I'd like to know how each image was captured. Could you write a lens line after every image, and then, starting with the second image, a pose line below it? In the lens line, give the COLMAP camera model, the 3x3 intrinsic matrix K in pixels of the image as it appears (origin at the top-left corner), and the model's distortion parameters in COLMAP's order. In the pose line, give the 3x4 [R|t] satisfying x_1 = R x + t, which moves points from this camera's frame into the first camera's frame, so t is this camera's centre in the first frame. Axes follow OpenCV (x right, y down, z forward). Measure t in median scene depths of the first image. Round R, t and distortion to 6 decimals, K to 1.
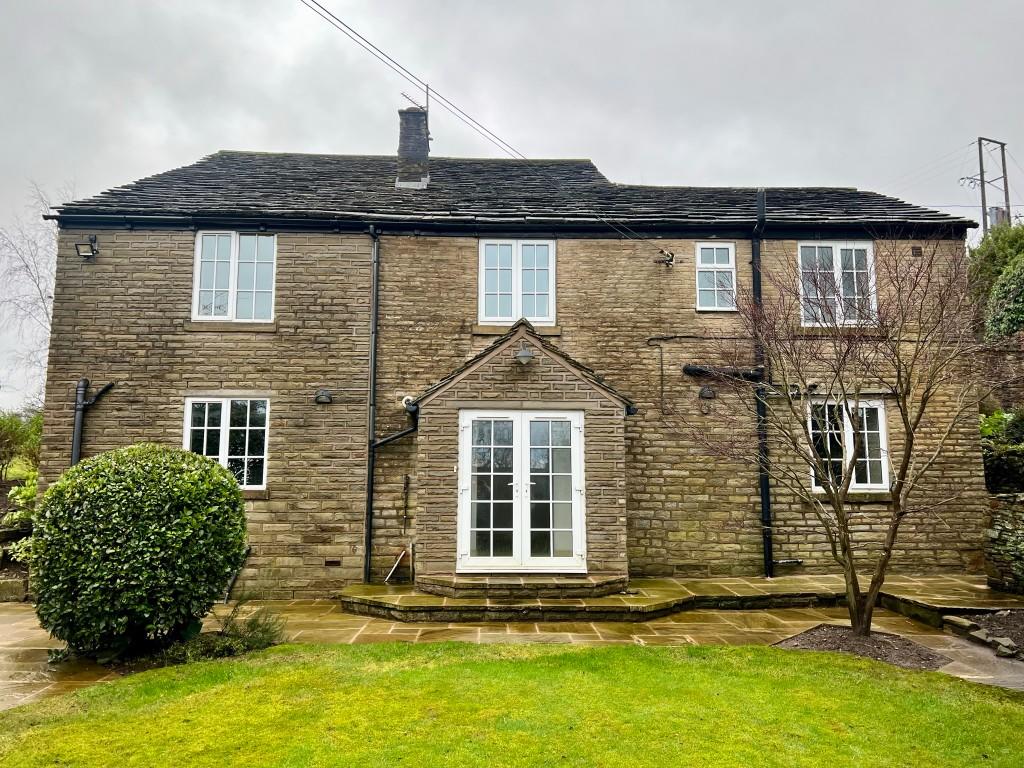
lens RADIAL K [[767.6, 0, 508.2], [0, 767.6, 389.1], [0, 0, 1]] dist [0.040489, -0.033417]
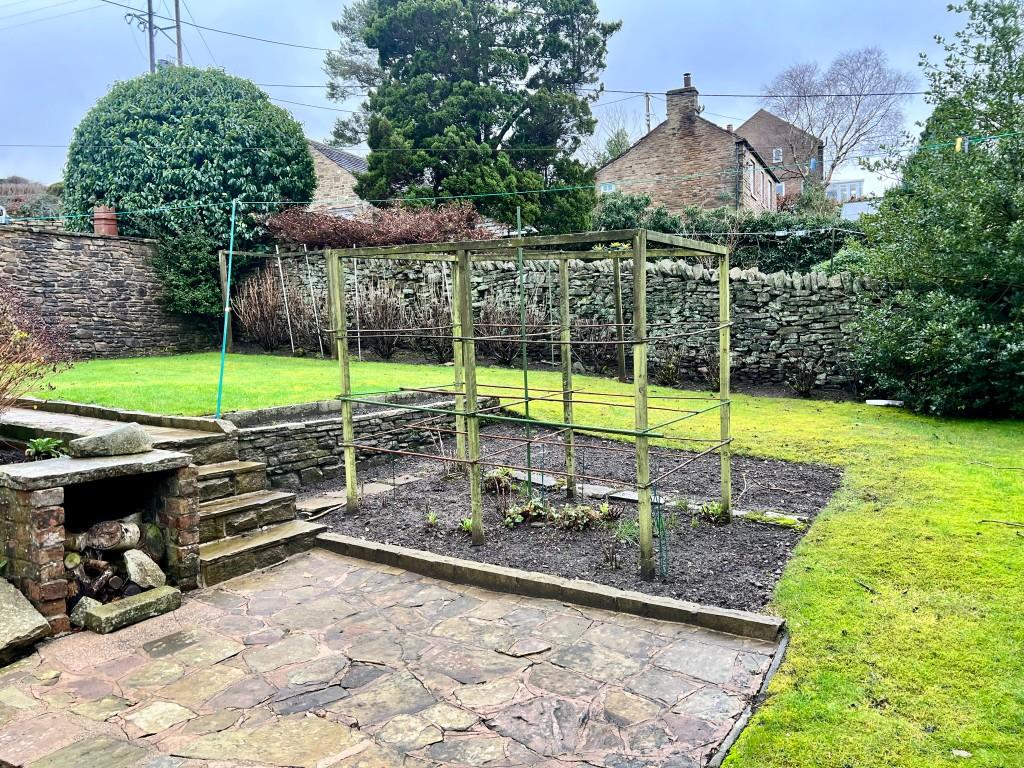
lens RADIAL K [[767.6, 0, 509.3], [0, 767.6, 380.5], [0, 0, 1]] dist [0.040489, -0.033417]
pose [[0.618288, -0.064726, 0.783282, 0.655936], [-0.056393, 0.990381, 0.126353, -0.056155], [-0.783926, -0.122294, 0.608690, 0.538151]]
